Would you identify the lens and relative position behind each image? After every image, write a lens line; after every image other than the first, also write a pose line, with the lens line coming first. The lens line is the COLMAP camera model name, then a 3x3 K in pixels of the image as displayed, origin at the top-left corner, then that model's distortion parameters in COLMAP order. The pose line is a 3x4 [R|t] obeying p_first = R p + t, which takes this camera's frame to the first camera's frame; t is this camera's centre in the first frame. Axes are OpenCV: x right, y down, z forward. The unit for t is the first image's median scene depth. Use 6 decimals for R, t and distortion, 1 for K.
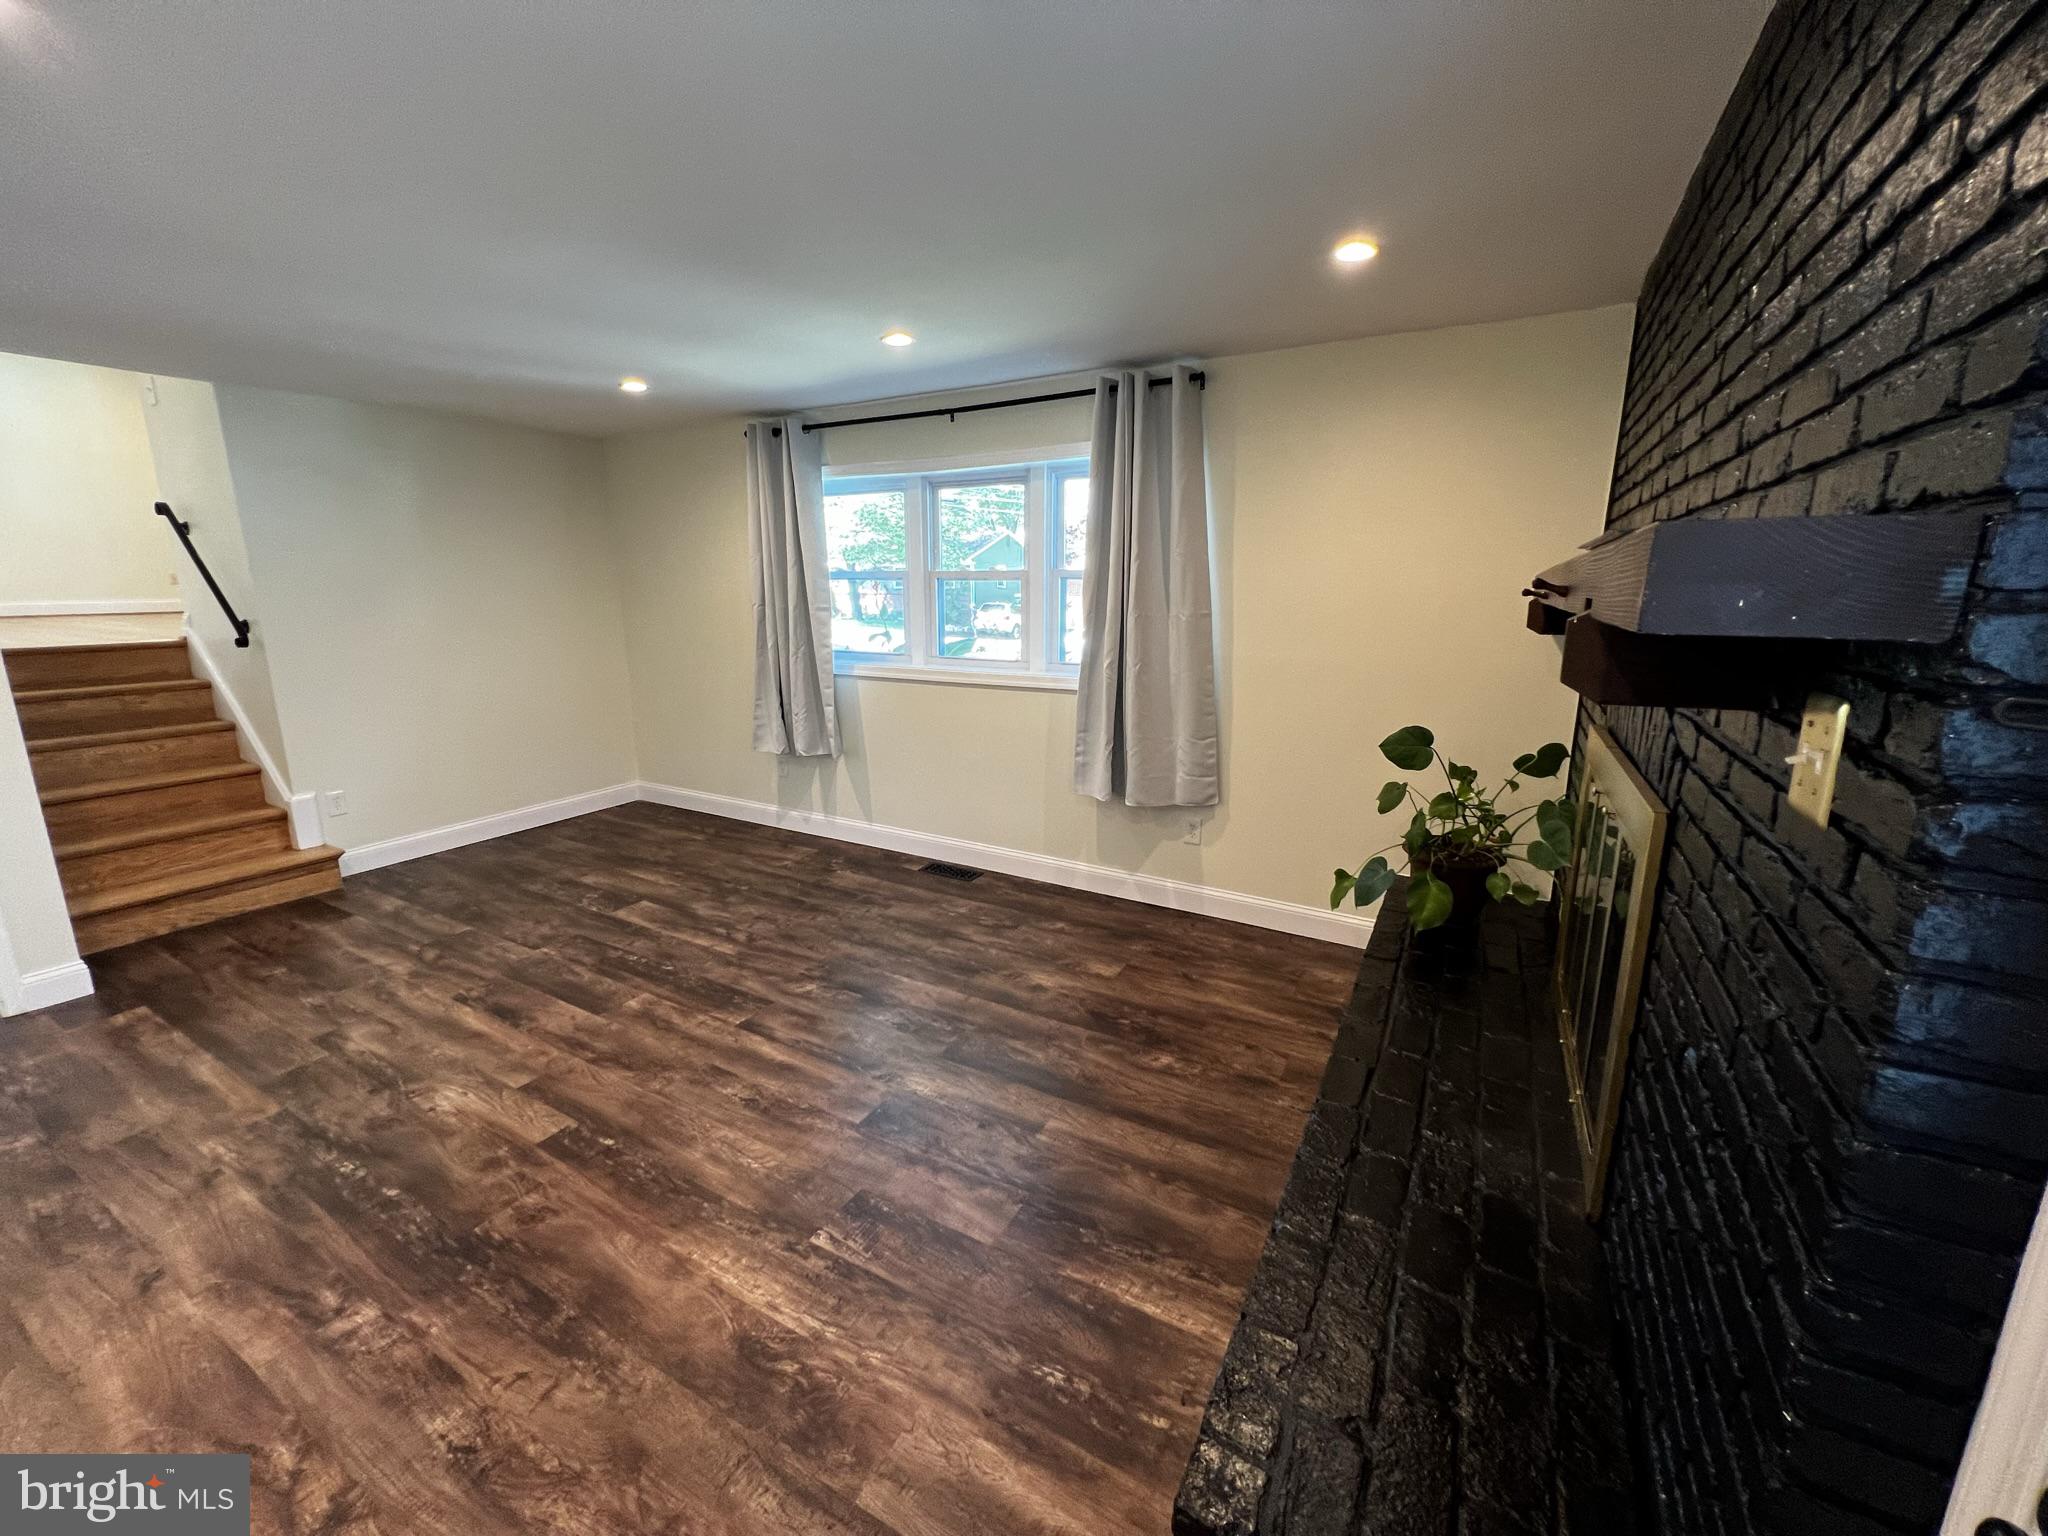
lens RADIAL K [[819.3, 0, 1020.2], [0, 819.3, 762.5], [0, 0, 1]] dist [-0.003320, 0.000827]
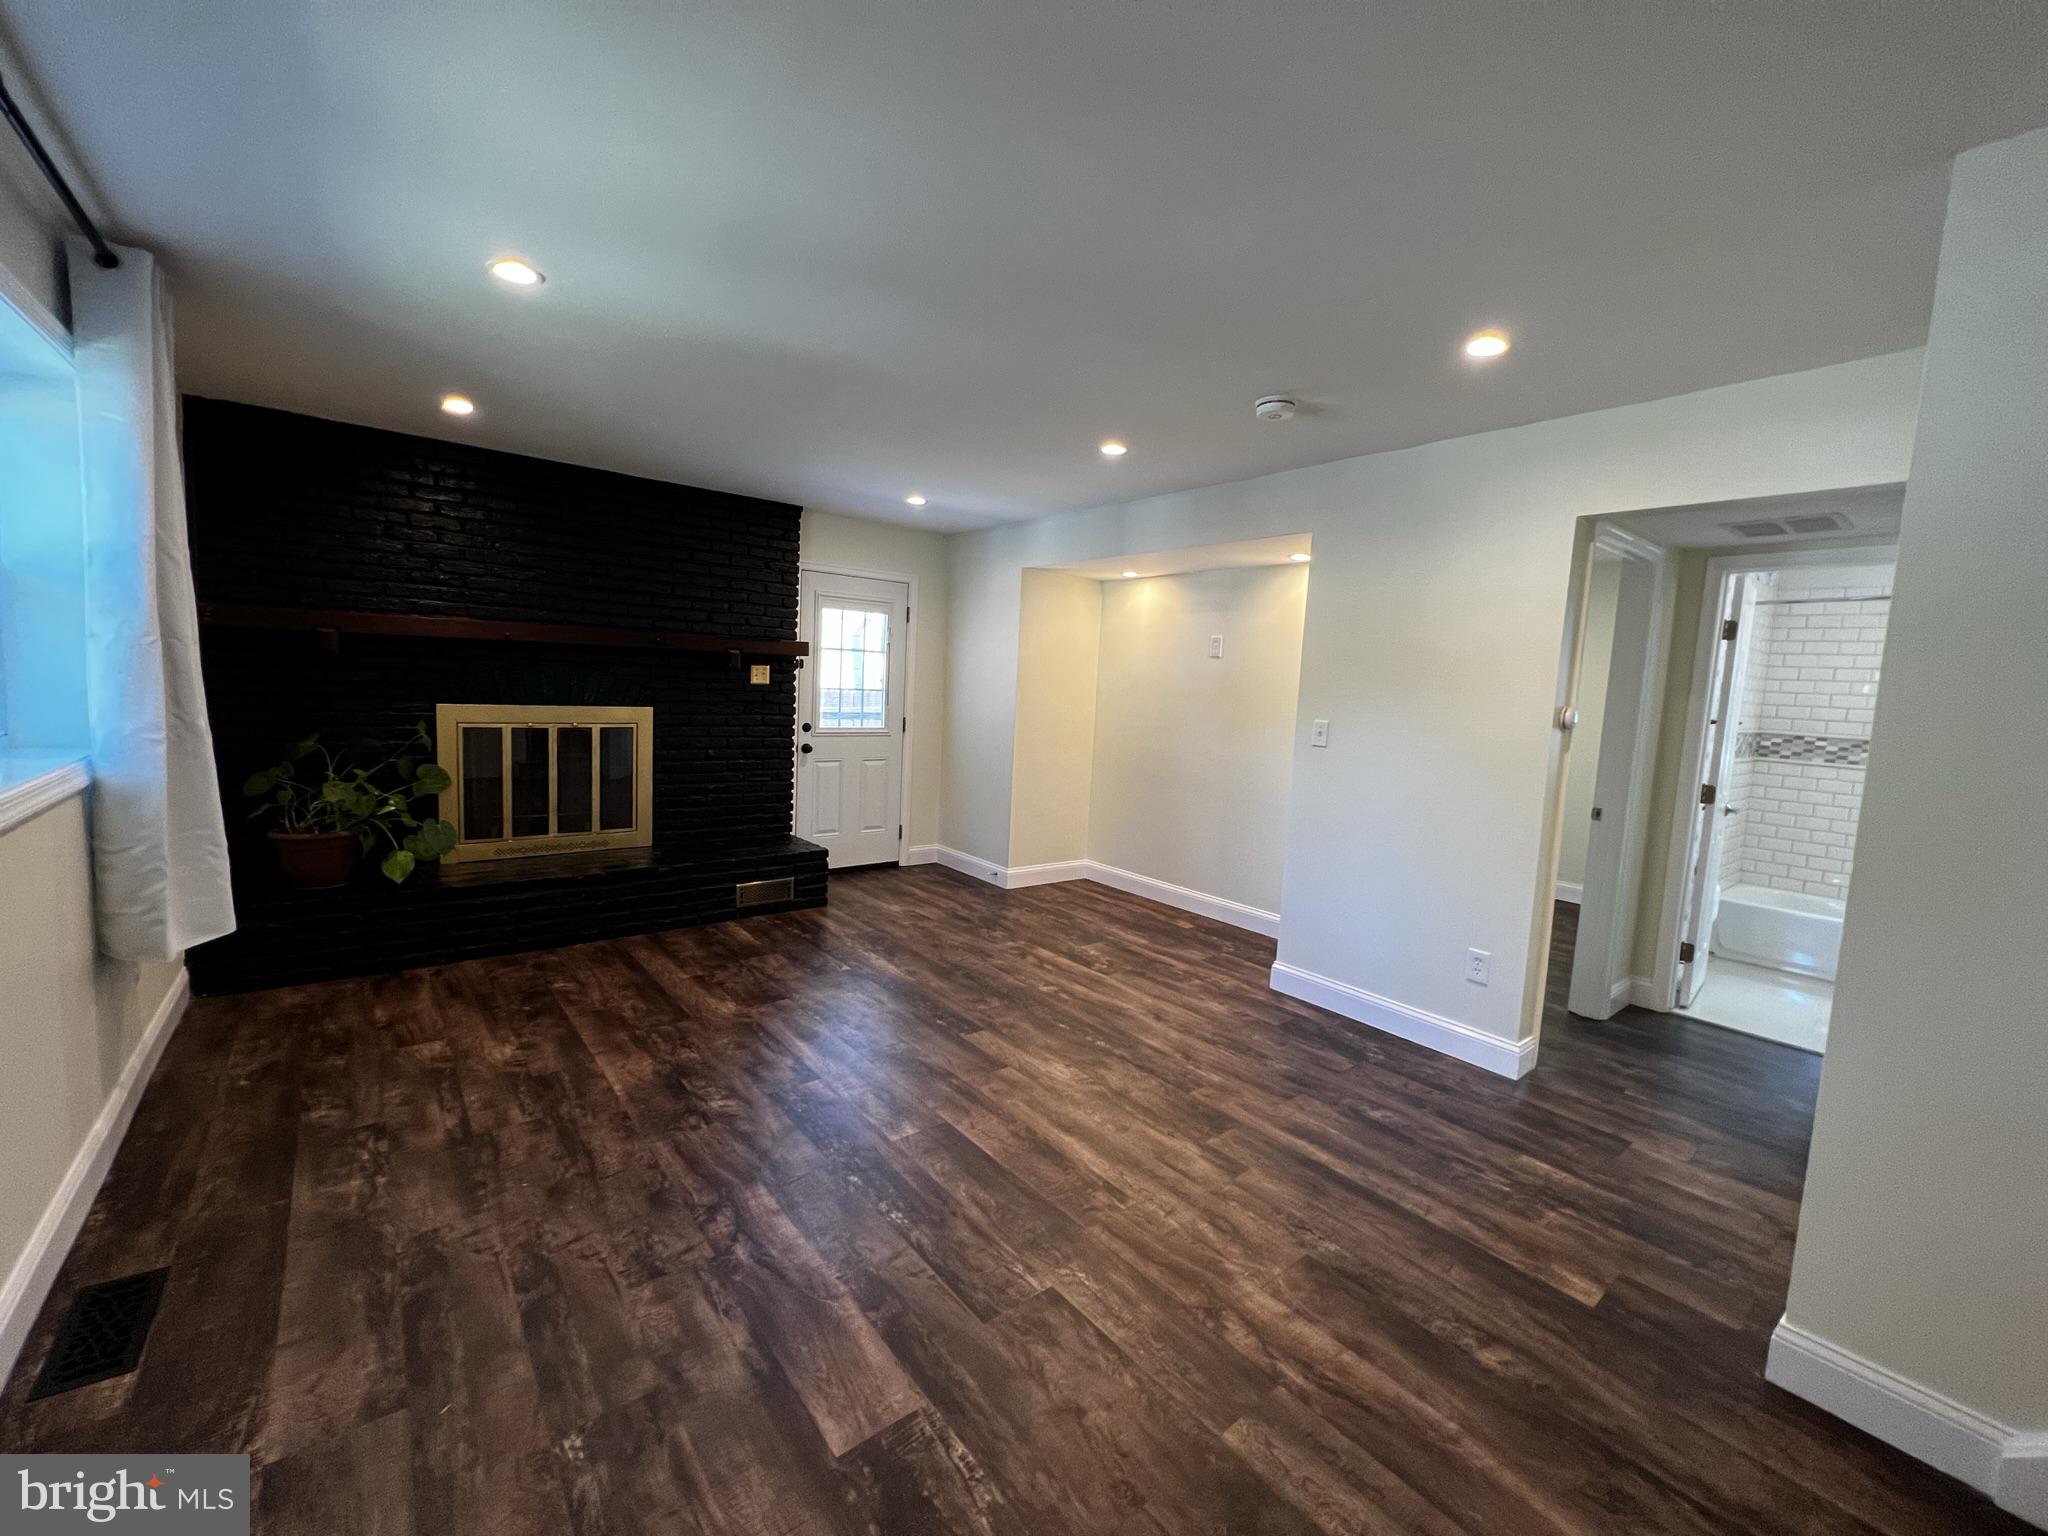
lens RADIAL K [[819.3, 0, 1021.3], [0, 819.3, 768.9], [0, 0, 1]] dist [-0.003320, 0.000827]
pose [[-0.930223, -0.080976, 0.357950, -0.877210], [0.033560, 0.952498, 0.302692, -0.312746], [-0.365457, 0.293584, -0.883318, 1.642237]]
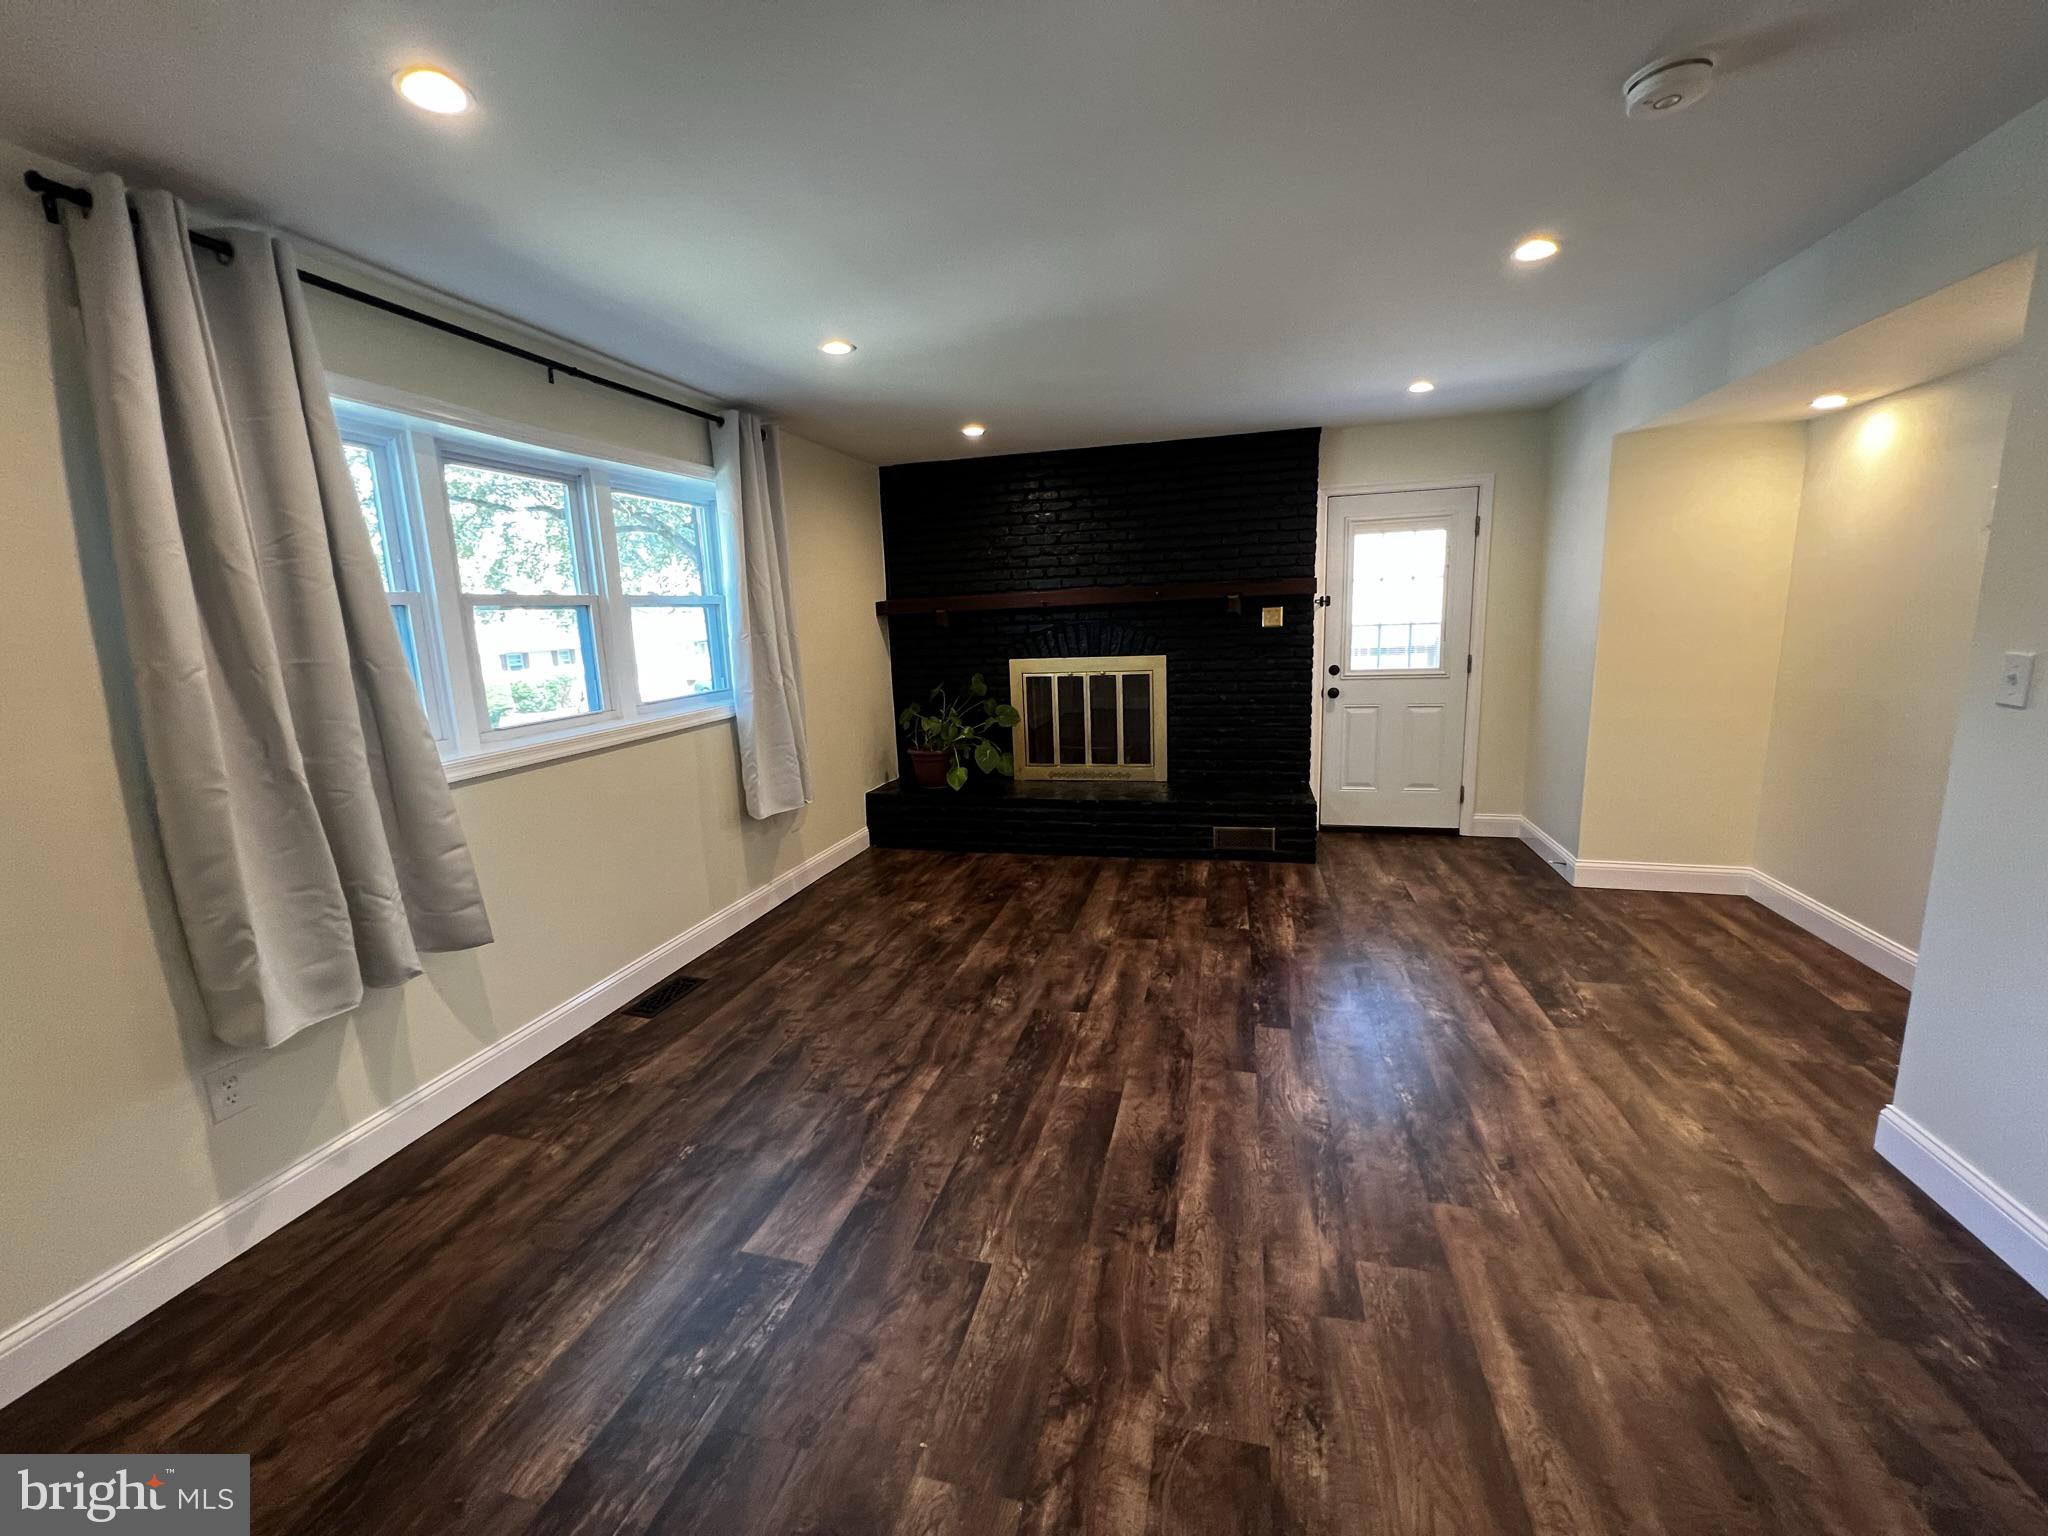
lens RADIAL K [[819.3, 0, 1017.1], [0, 819.3, 770.7], [0, 0, 1]] dist [-0.003320, 0.000827]
pose [[-0.255405, -0.173454, 0.951148, -1.240967], [0.247085, 0.939397, 0.237659, -0.230711], [-0.934728, 0.295714, -0.197069, 1.177063]]
